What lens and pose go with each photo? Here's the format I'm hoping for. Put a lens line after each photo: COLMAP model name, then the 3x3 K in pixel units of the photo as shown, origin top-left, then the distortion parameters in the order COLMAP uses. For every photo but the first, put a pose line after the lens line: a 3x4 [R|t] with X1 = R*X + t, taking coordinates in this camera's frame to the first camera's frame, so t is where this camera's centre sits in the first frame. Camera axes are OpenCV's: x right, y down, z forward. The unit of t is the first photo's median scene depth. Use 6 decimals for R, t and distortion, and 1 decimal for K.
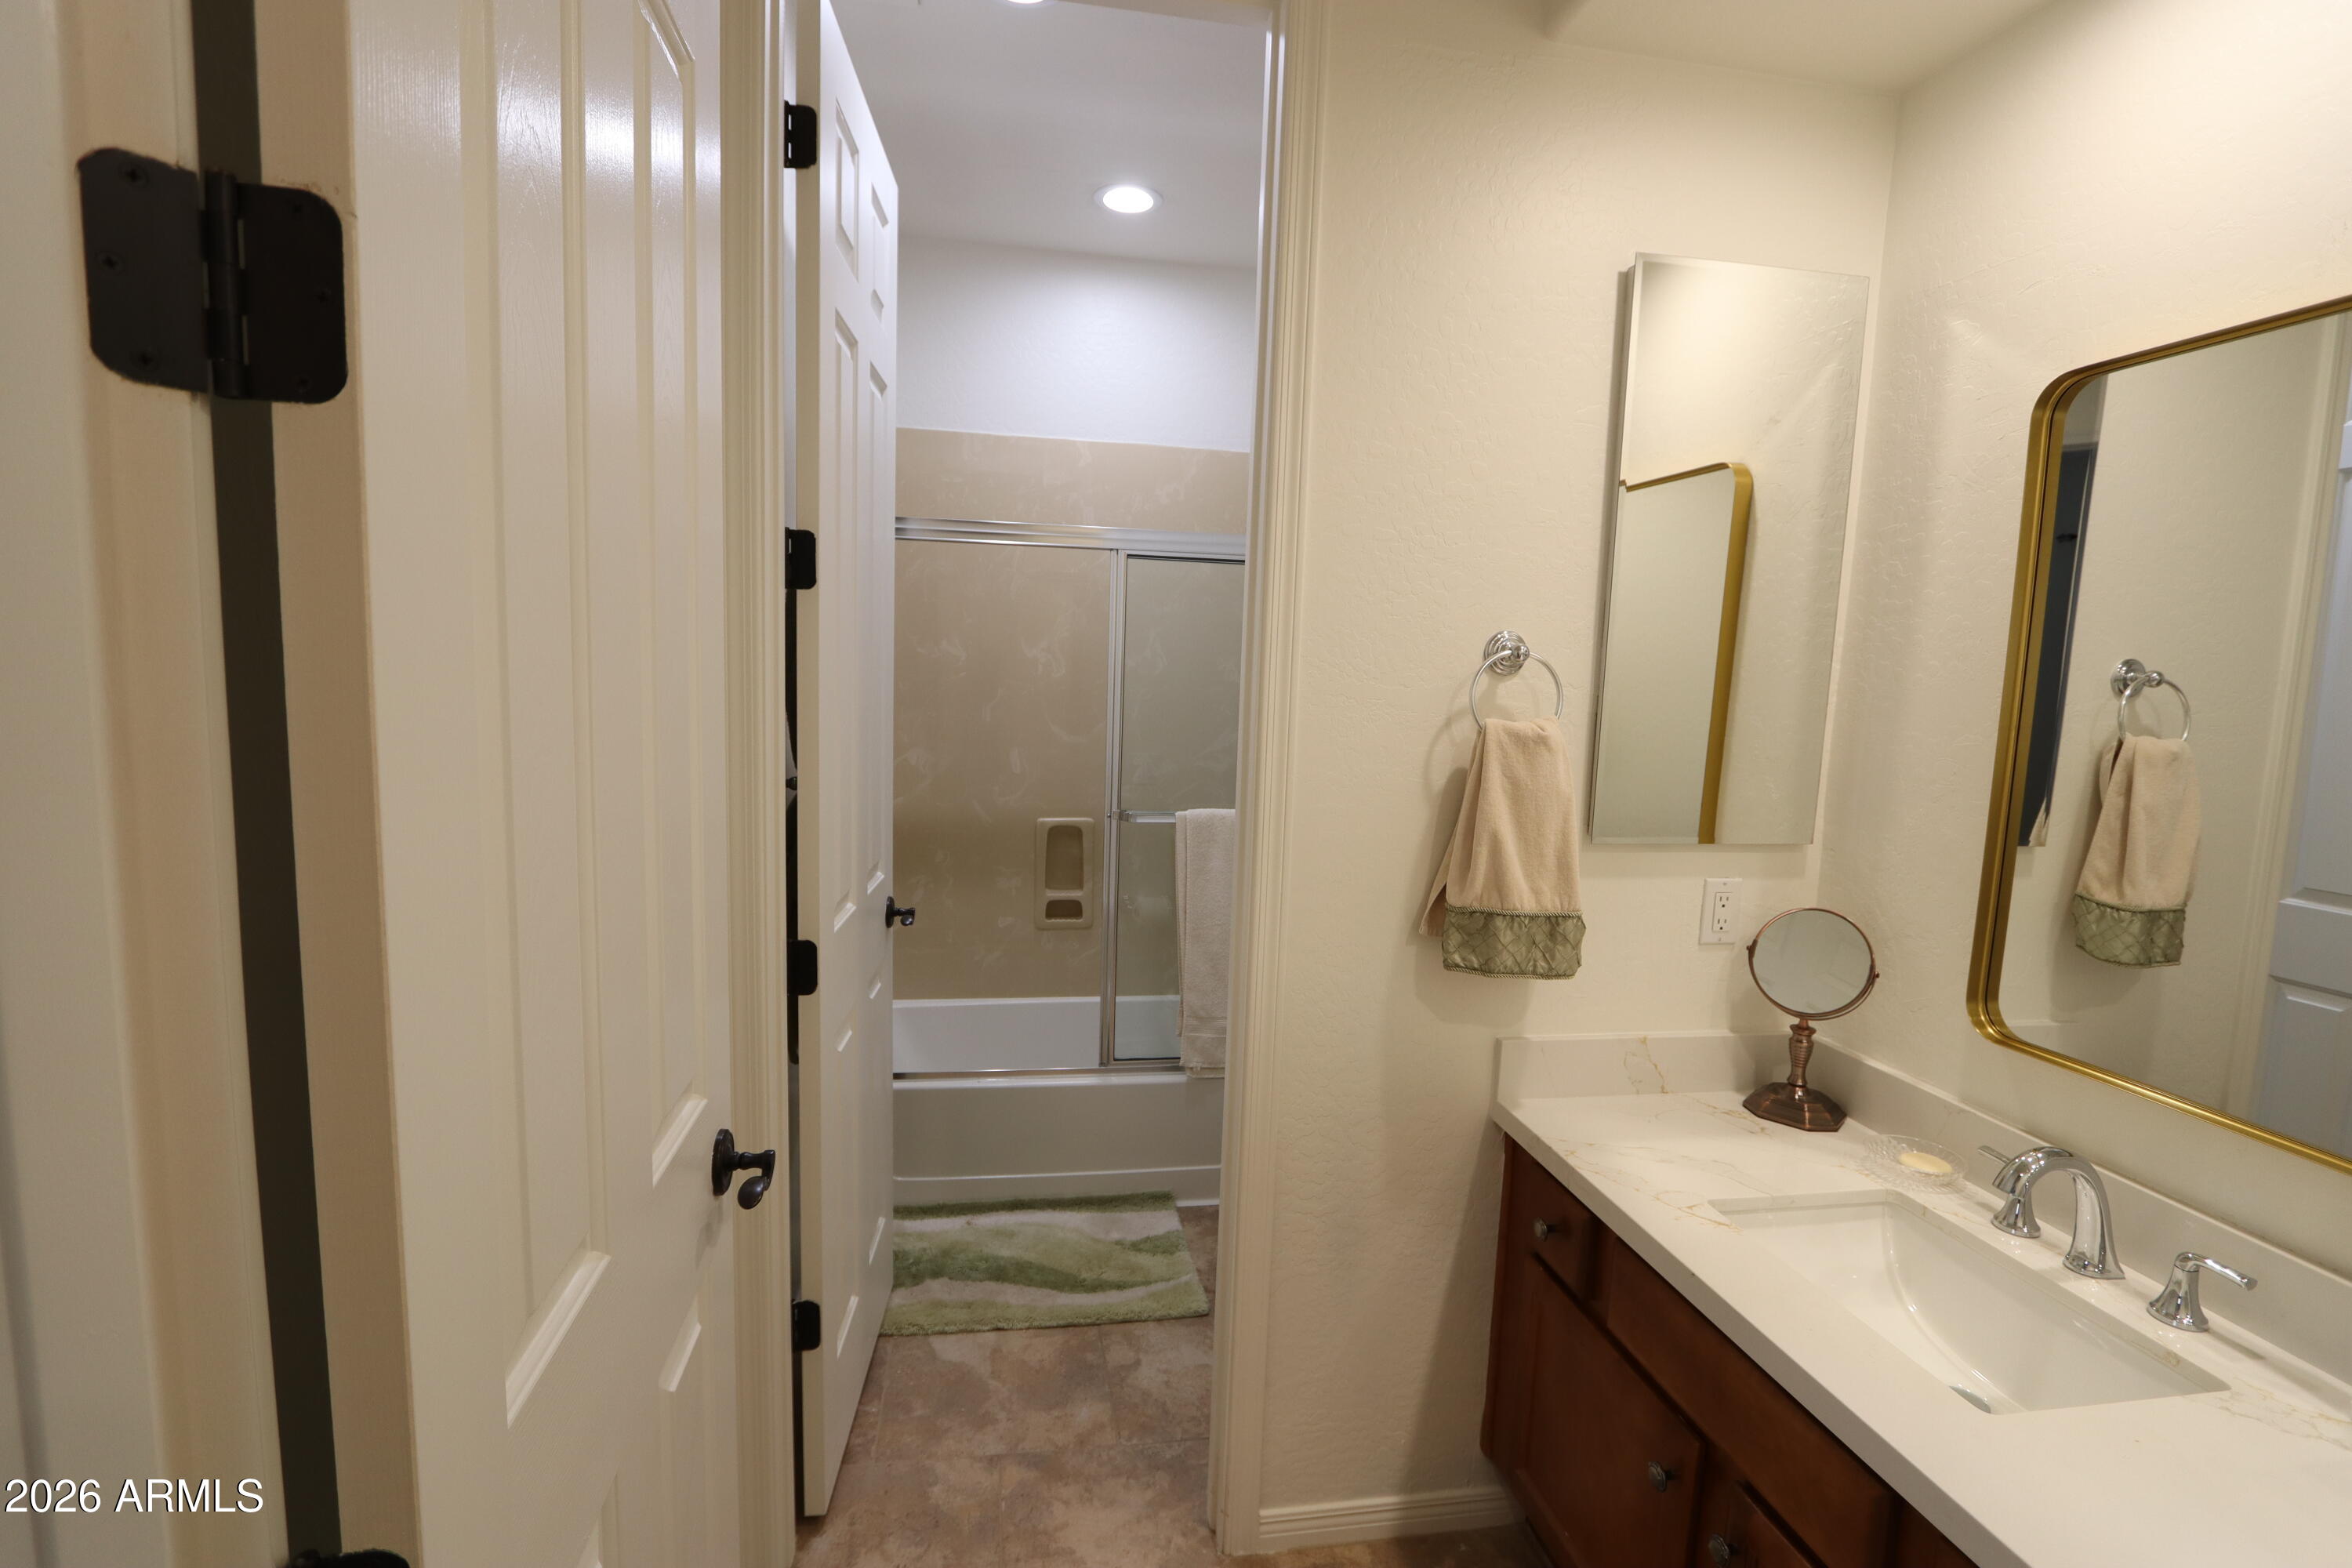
lens RADIAL K [[1083.8, 0, 1169.1], [0, 1083.8, 791.3], [0, 0, 1]] dist [-0.016198, 0.000252]
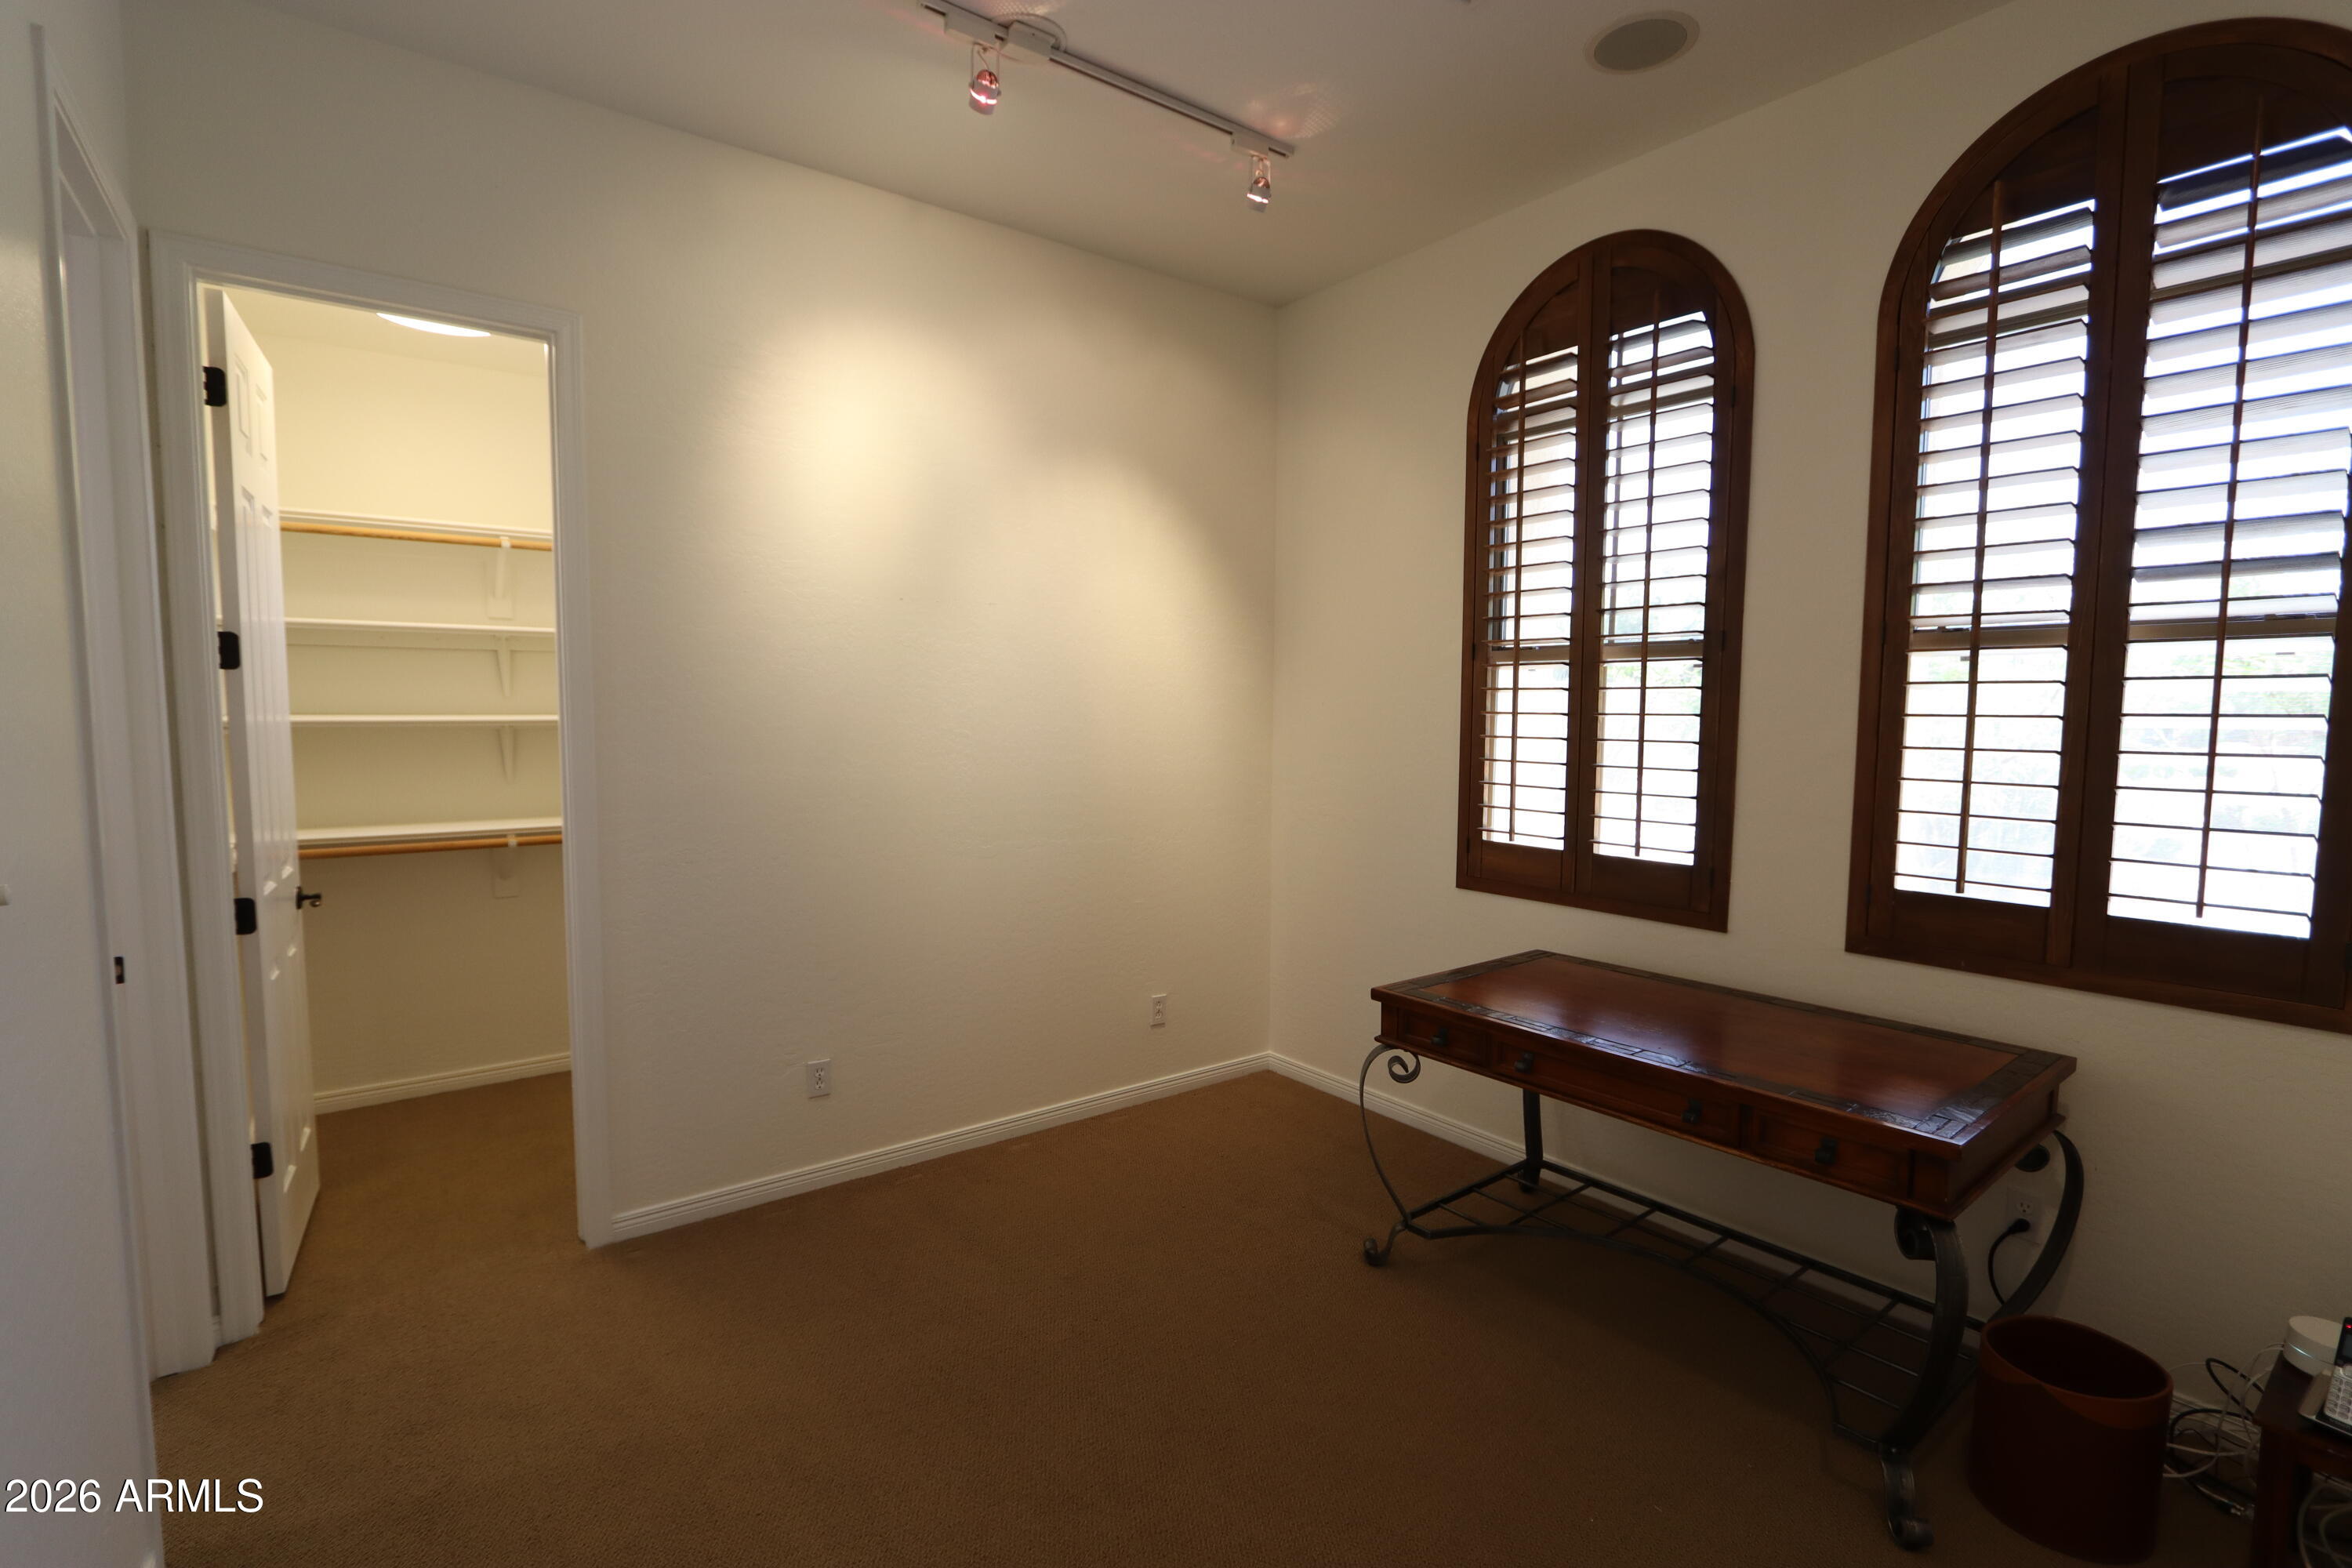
lens RADIAL K [[1083.8, 0, 1183.0], [0, 1083.8, 787.8], [0, 0, 1]] dist [-0.016198, 0.000252]
pose [[0.878966, -0.064502, 0.472503, 0.107400], [0.080981, 0.996609, -0.014595, 0.099832], [-0.469959, 0.051092, 0.881208, -0.852054]]
